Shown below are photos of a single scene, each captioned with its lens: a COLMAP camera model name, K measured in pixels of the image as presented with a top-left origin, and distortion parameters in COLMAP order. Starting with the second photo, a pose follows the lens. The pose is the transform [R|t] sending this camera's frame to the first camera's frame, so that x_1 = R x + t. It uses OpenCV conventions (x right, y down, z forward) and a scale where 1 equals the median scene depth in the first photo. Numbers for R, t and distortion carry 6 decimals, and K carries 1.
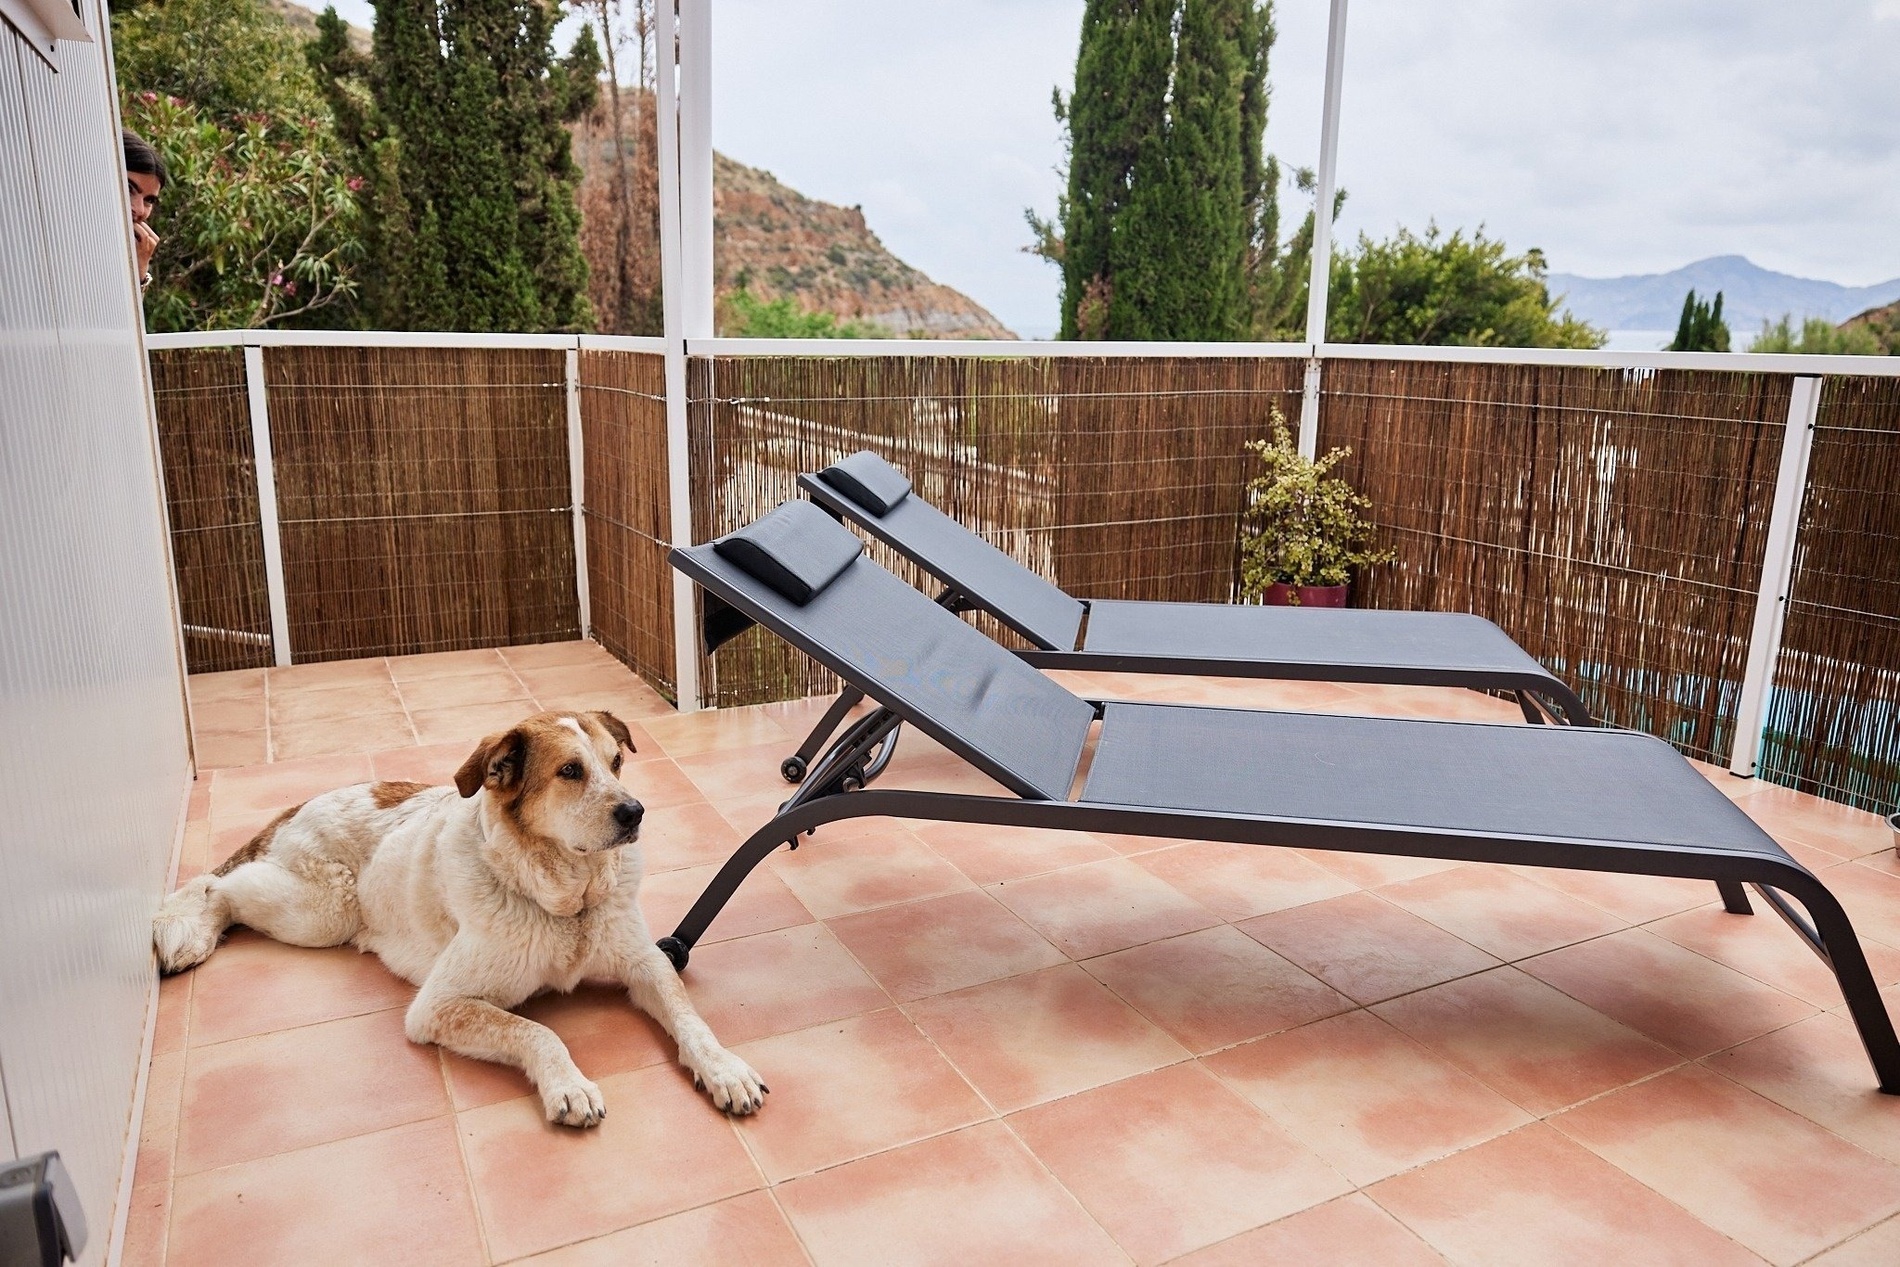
lens RADIAL K [[1344.9, 0, 950.0], [0, 1344.9, 633.5], [0, 0, 1]] dist [0.020632, -0.009476]
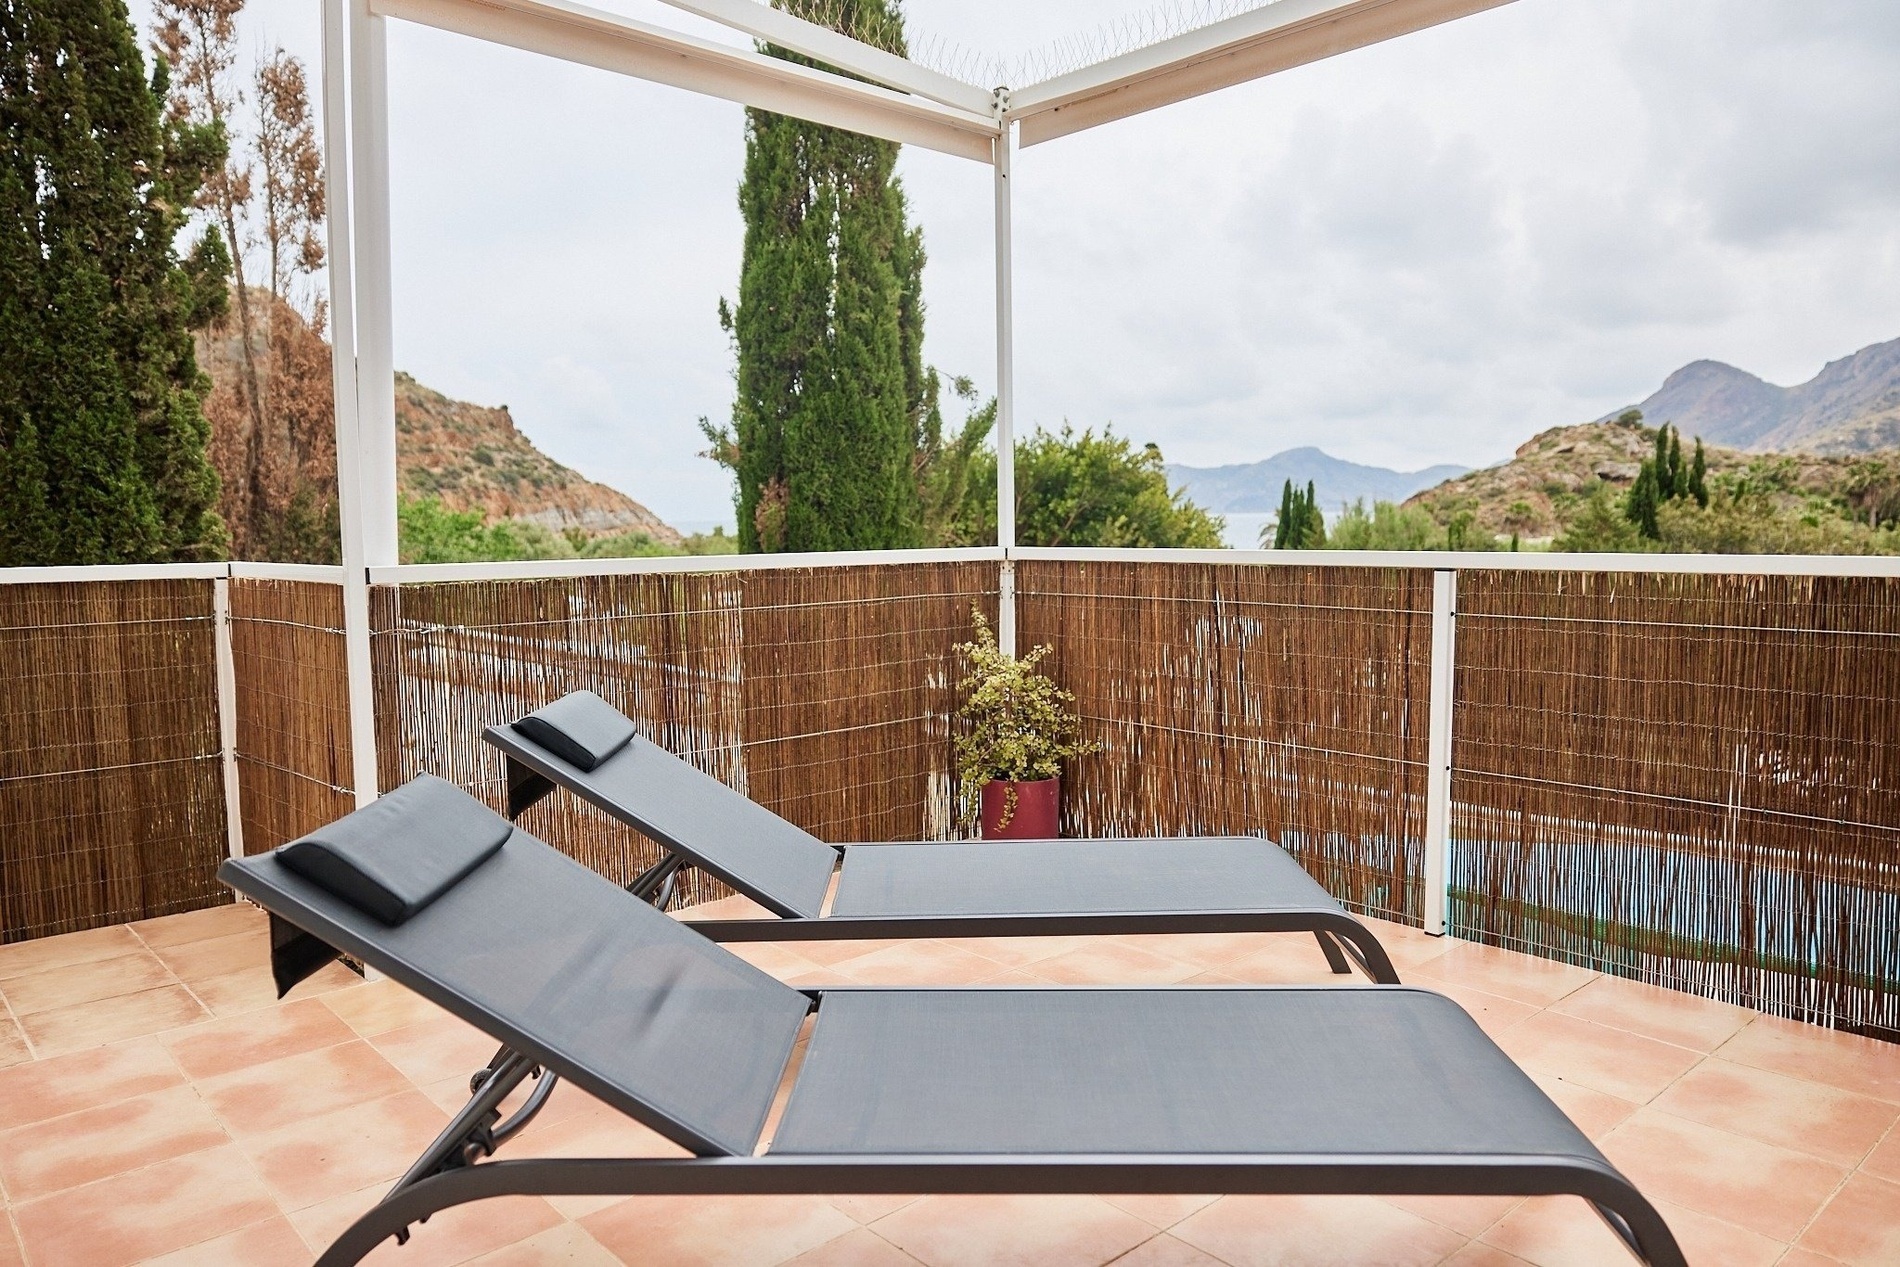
lens RADIAL K [[1344.9, 0, 950.0], [0, 1344.9, 633.5], [0, 0, 1]] dist [0.020632, -0.009476]
pose [[0.967408, -0.046047, 0.249003, -0.022311], [0.079722, 0.988708, -0.126893, -0.012937], [-0.240348, 0.142608, 0.960154, 0.012591]]
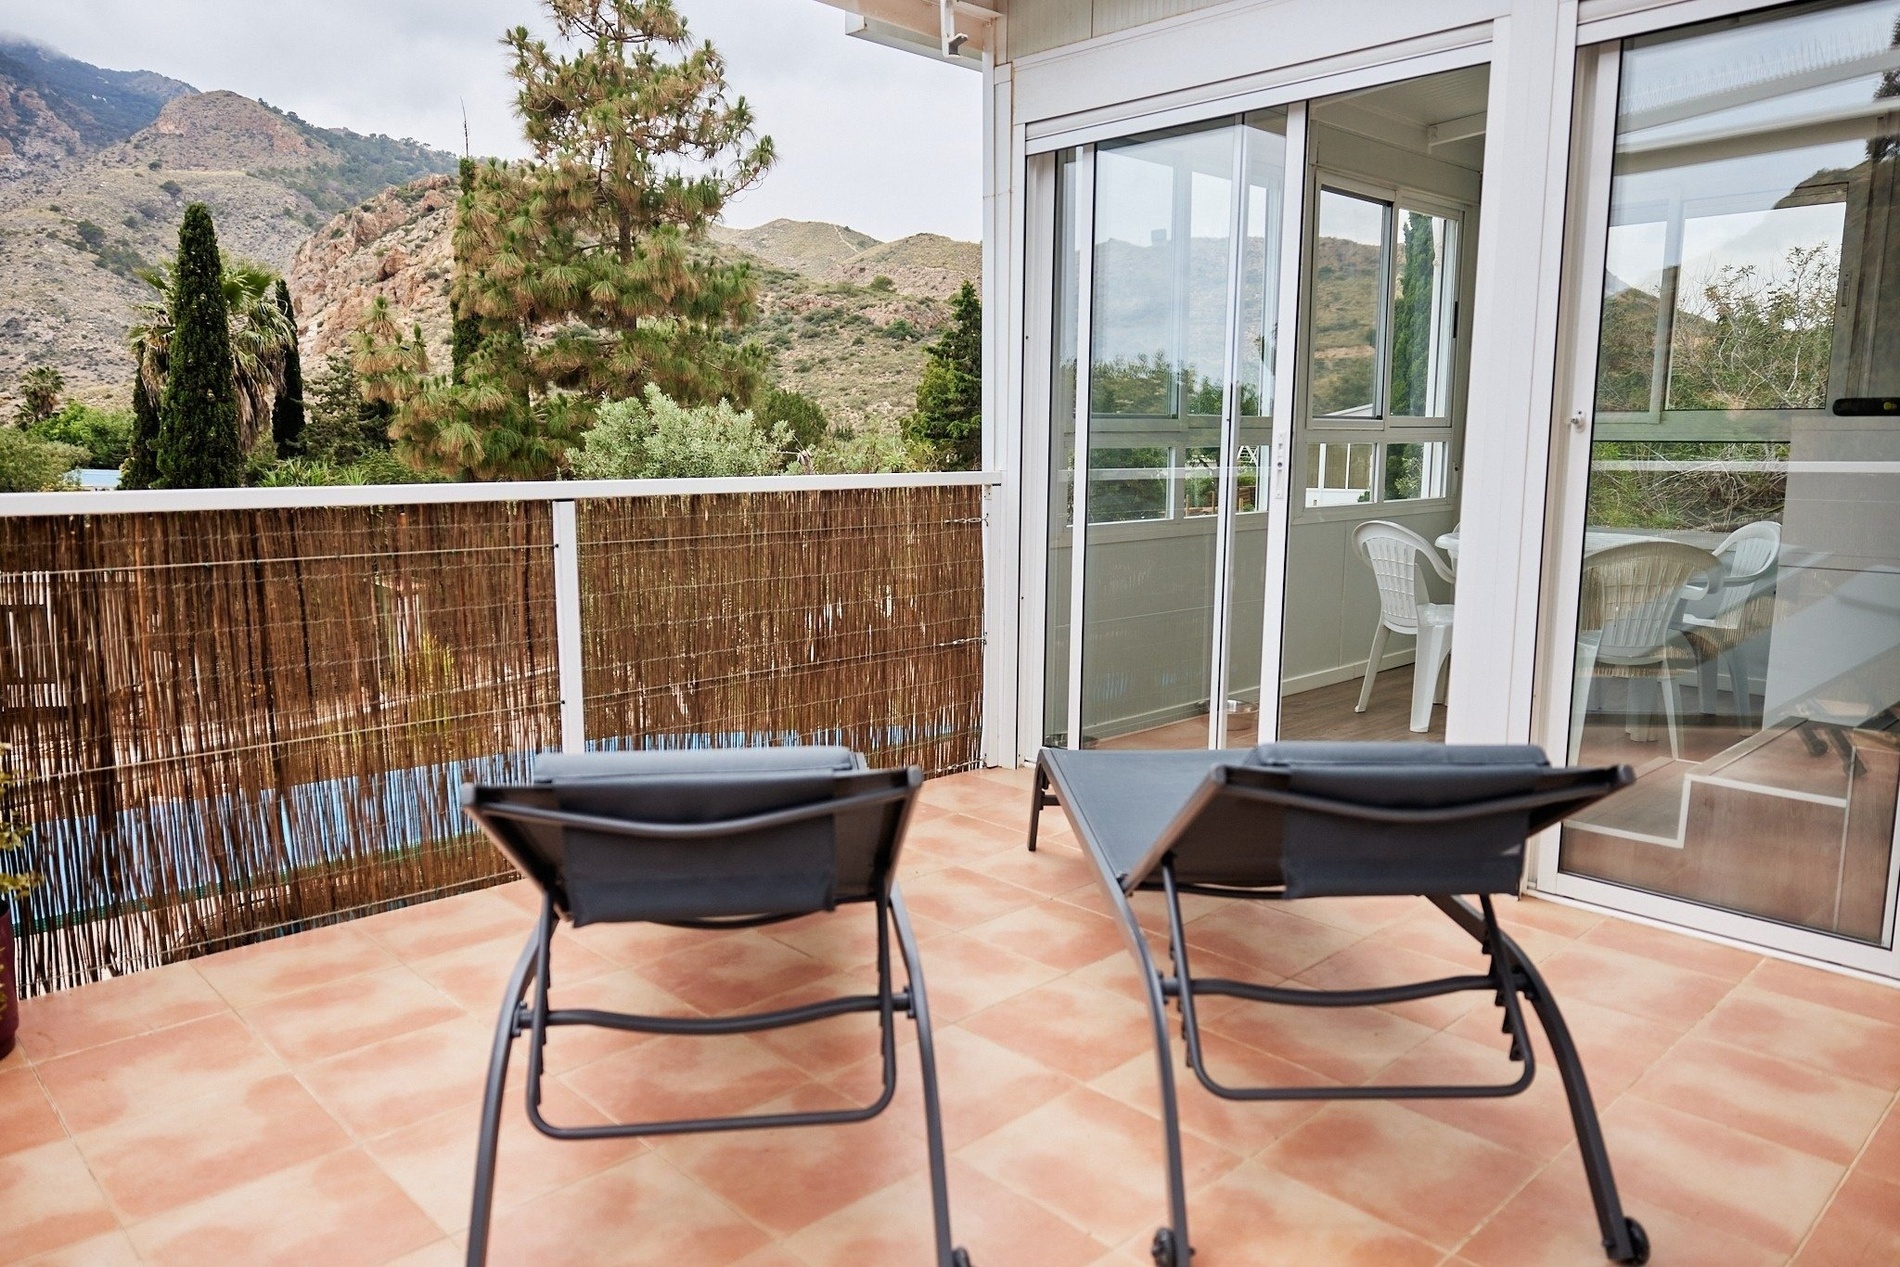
lens RADIAL K [[1344.9, 0, 950.0], [0, 1344.9, 633.5], [0, 0, 1]] dist [0.020632, -0.009476]
pose [[-0.301892, -0.156734, 0.940370, -0.234814], [0.202395, 0.953371, 0.223877, -0.123524], [-0.931610, 0.257912, -0.256093, 0.466511]]
